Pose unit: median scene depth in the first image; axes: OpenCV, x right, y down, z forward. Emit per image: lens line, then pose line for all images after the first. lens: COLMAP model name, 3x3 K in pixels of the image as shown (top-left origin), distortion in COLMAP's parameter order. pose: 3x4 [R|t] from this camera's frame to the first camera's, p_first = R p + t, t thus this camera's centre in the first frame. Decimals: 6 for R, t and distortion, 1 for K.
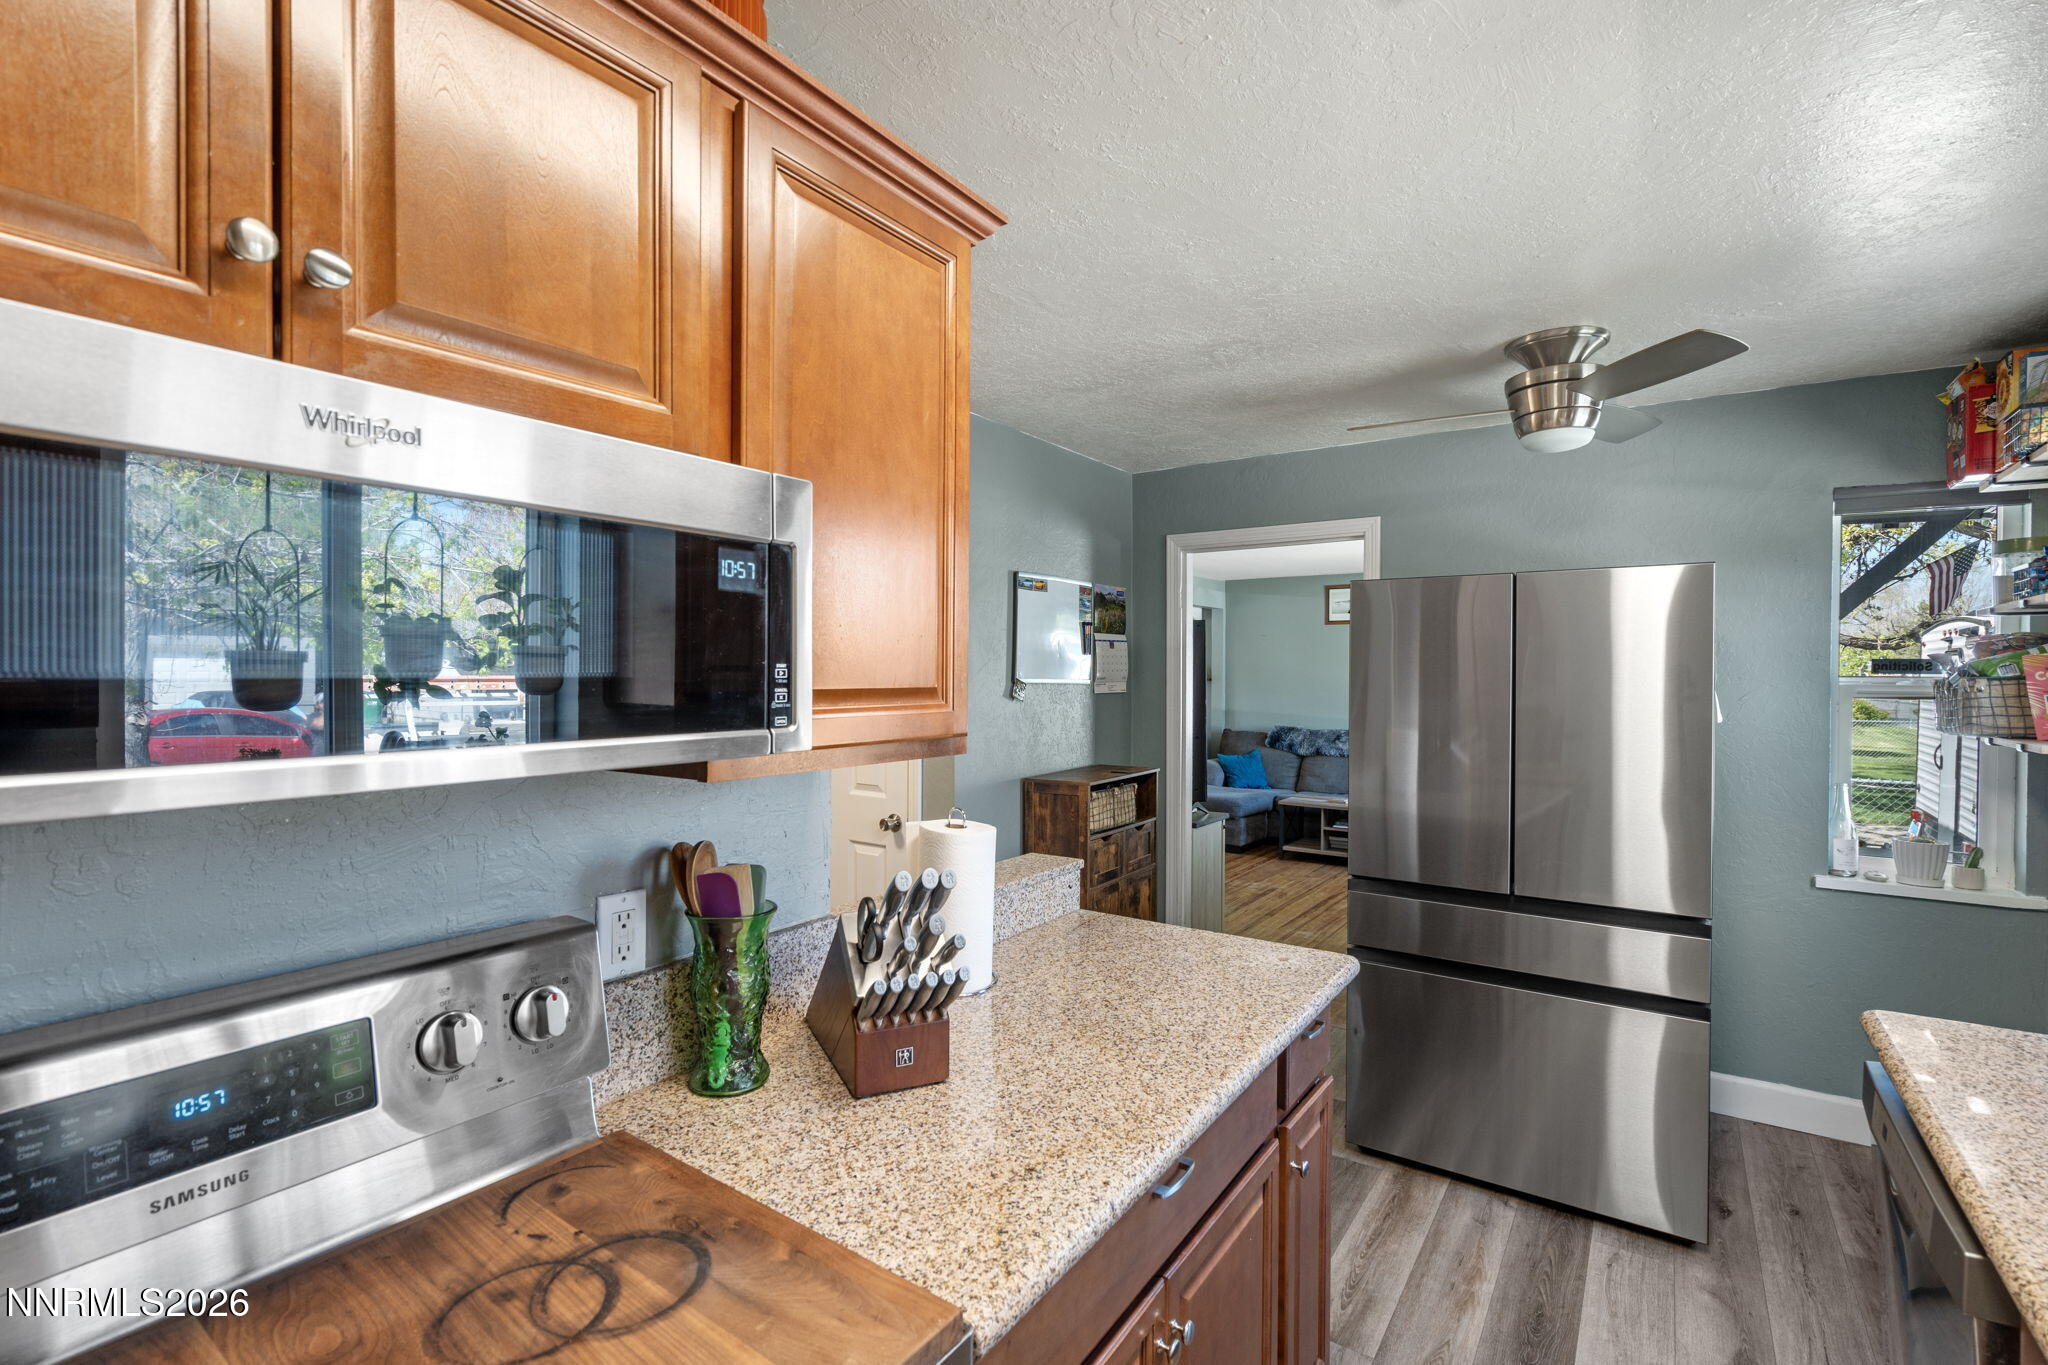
lens RADIAL K [[938.2, 0, 1028.4], [0, 938.2, 676.8], [0, 0, 1]] dist [-0.002084, 0.000758]
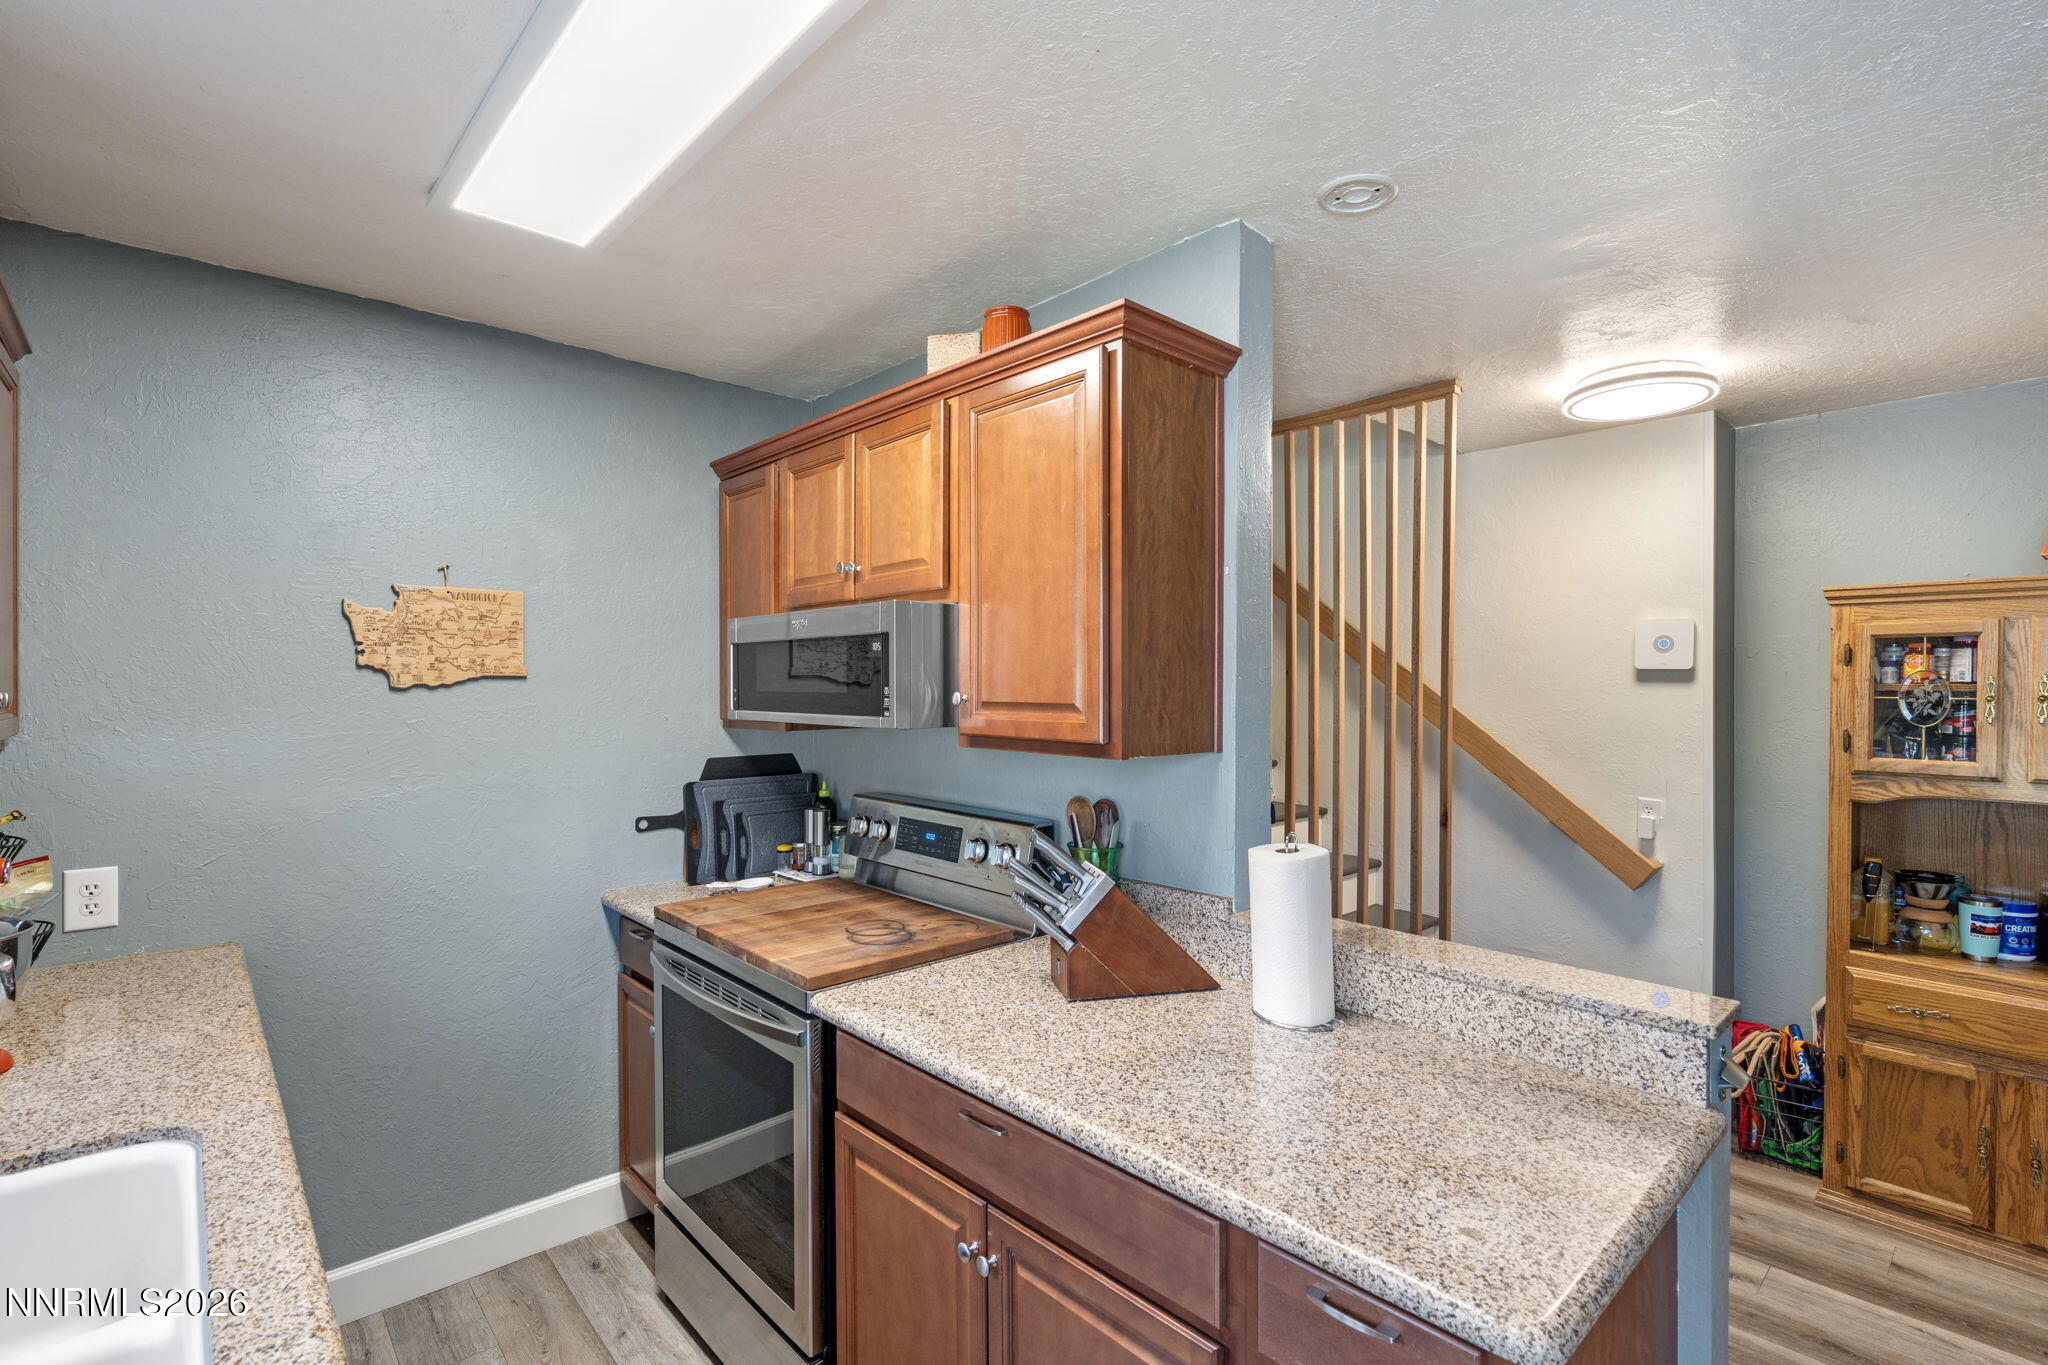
lens RADIAL K [[933.1, 0, 1024.0], [0, 933.1, 682.5], [0, 0, 1]] dist [-0.001310, 0.000953]
pose [[-0.229221, -0.007604, -0.973345, 0.584178], [-0.010194, 0.999933, -0.005411, -0.005105], [0.973321, 0.008682, -0.229284, 0.596871]]
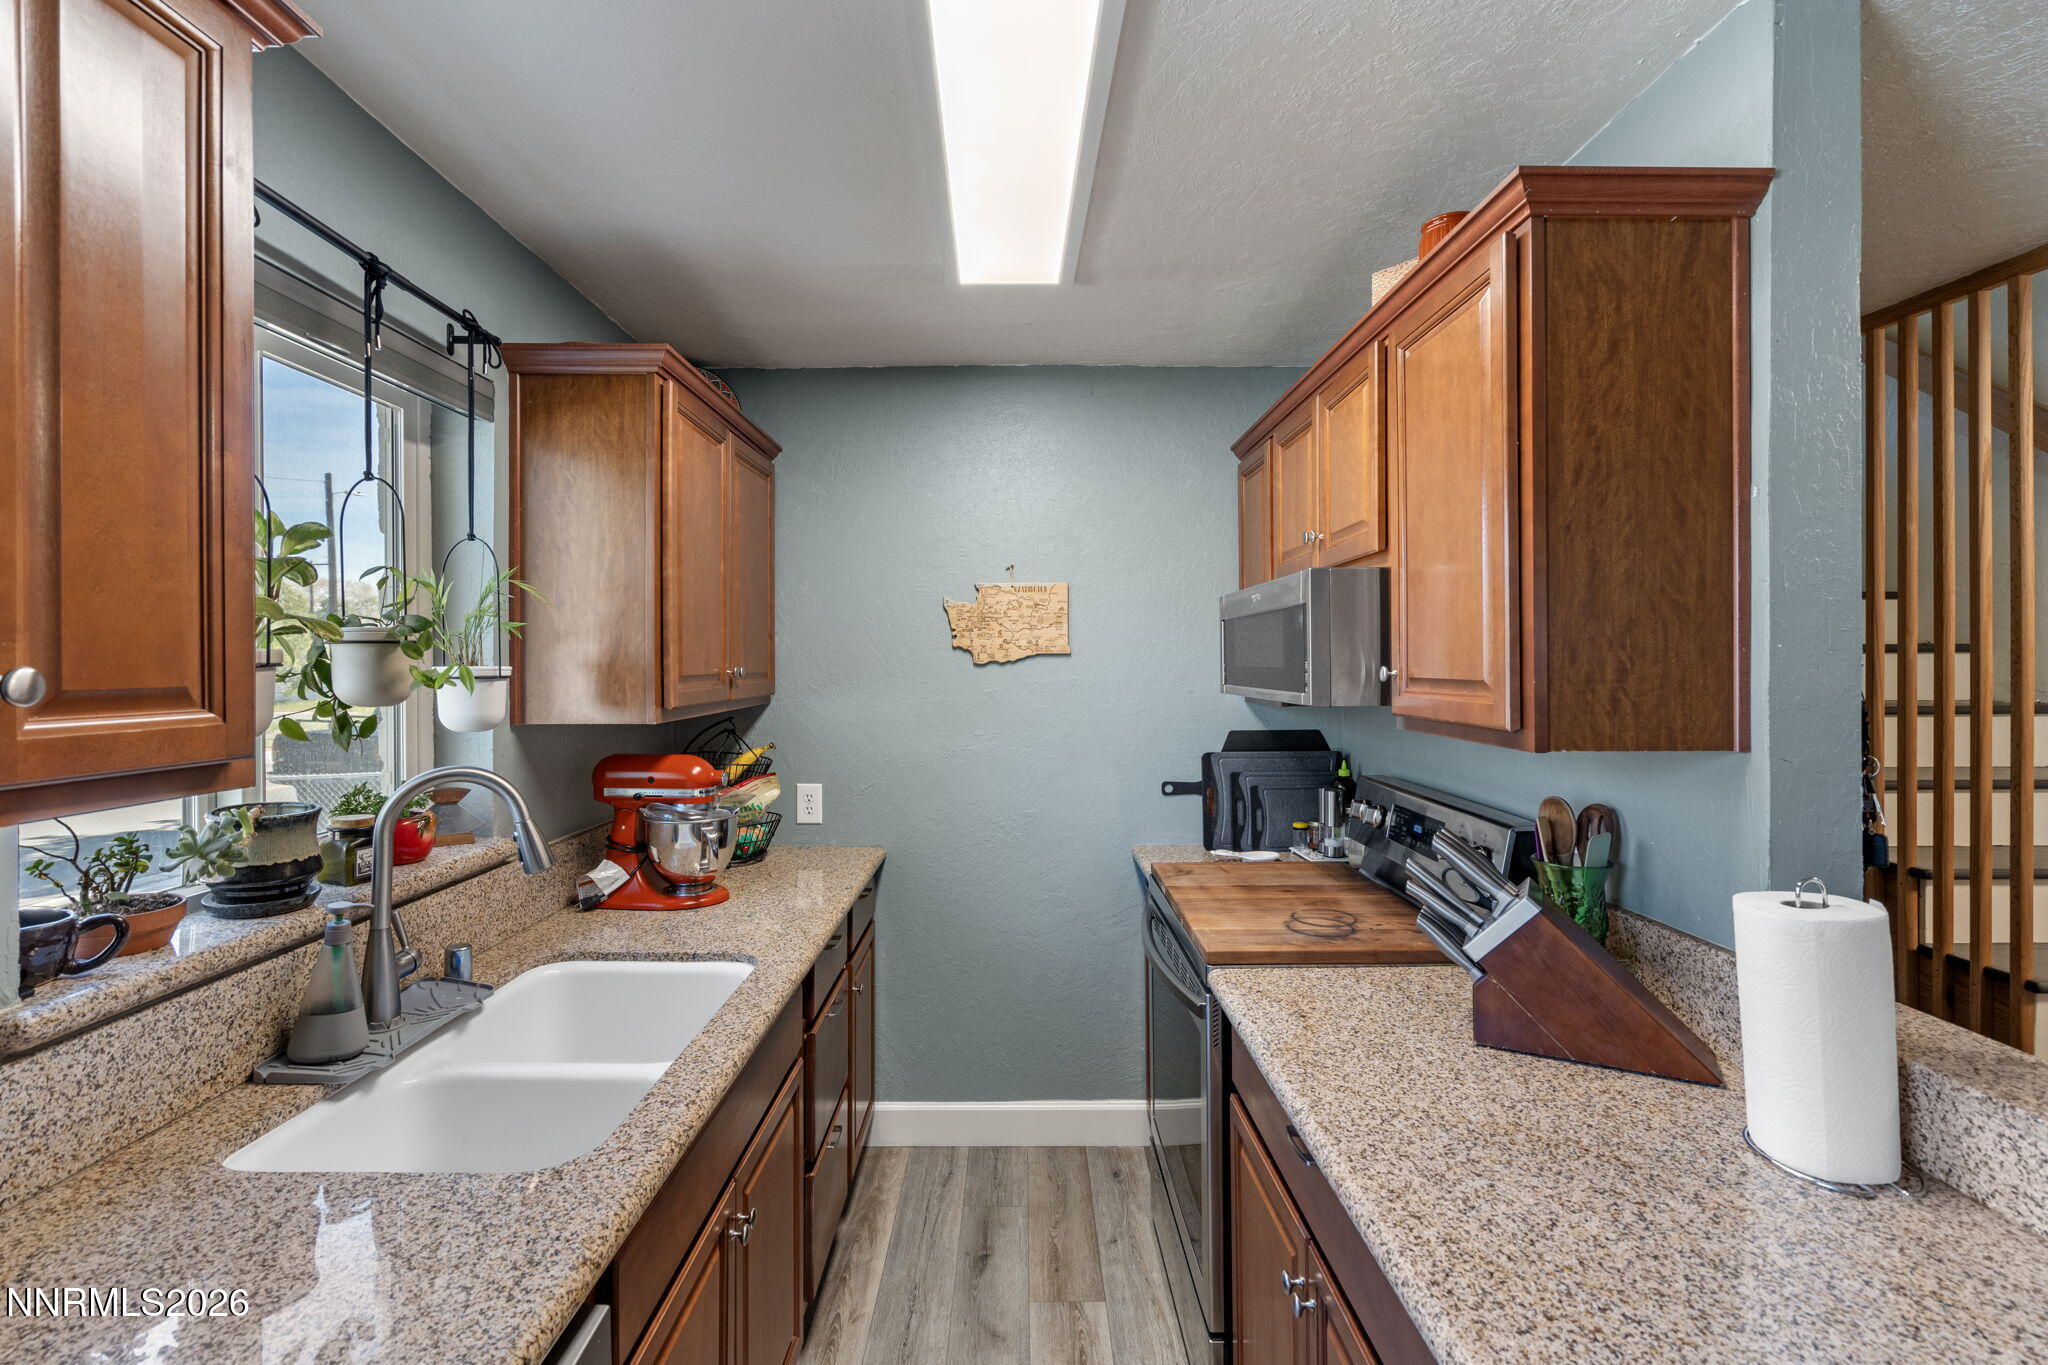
lens RADIAL K [[920.5, 0, 1027.7], [0, 920.5, 654.0], [0, 0, 1]] dist [-0.001669, 0.001689]
pose [[-0.820184, -0.005694, -0.572072, 0.456358], [-0.003868, 0.999983, -0.004408, -0.006055], [0.572087, -0.001403, -0.820192, 0.760354]]
